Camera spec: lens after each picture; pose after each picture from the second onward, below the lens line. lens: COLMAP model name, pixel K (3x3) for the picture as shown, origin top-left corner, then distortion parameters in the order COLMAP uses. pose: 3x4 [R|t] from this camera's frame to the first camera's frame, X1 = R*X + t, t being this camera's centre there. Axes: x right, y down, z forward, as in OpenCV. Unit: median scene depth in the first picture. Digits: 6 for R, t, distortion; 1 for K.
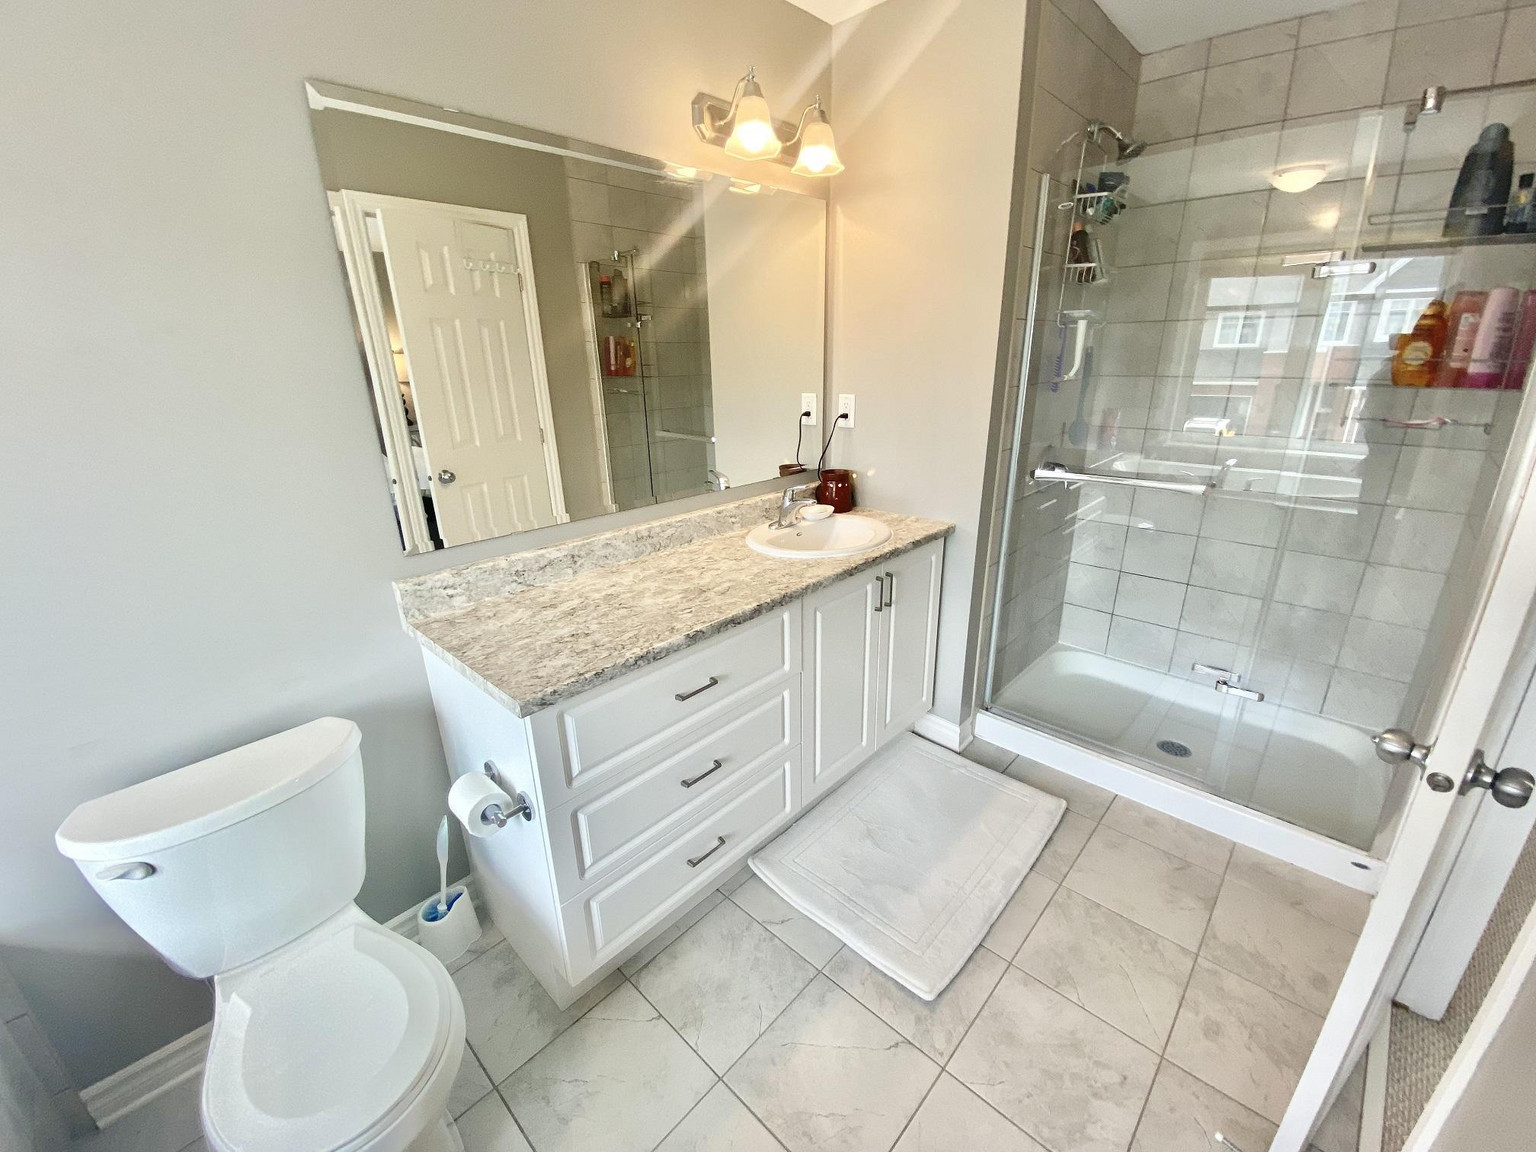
lens RADIAL K [[626.2, 0, 765.6], [0, 626.2, 575.5], [0, 0, 1]] dist [0.041340, -0.031734]
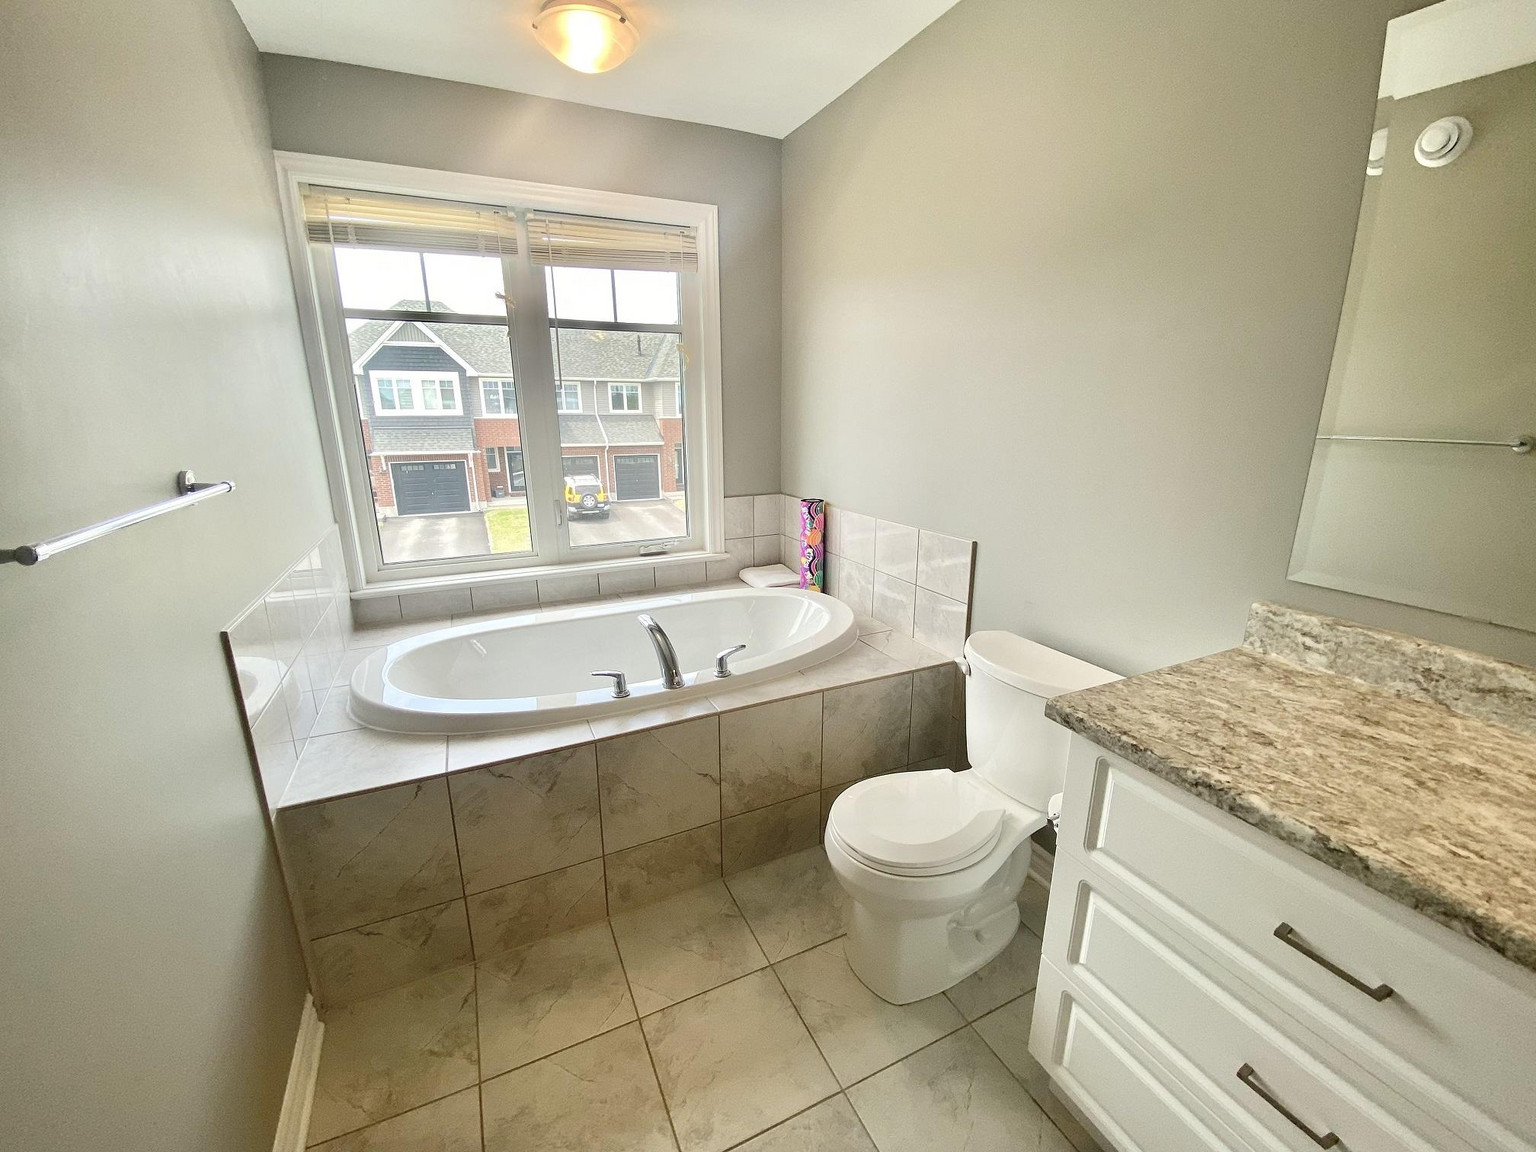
lens RADIAL K [[626.2, 0, 765.6], [0, 626.2, 575.5], [0, 0, 1]] dist [0.041340, -0.031734]
pose [[-0.364649, 0.258309, -0.894599, 0.420638], [-0.297130, 0.878245, 0.374700, -0.141859], [0.882465, 0.402446, -0.243500, 0.591612]]
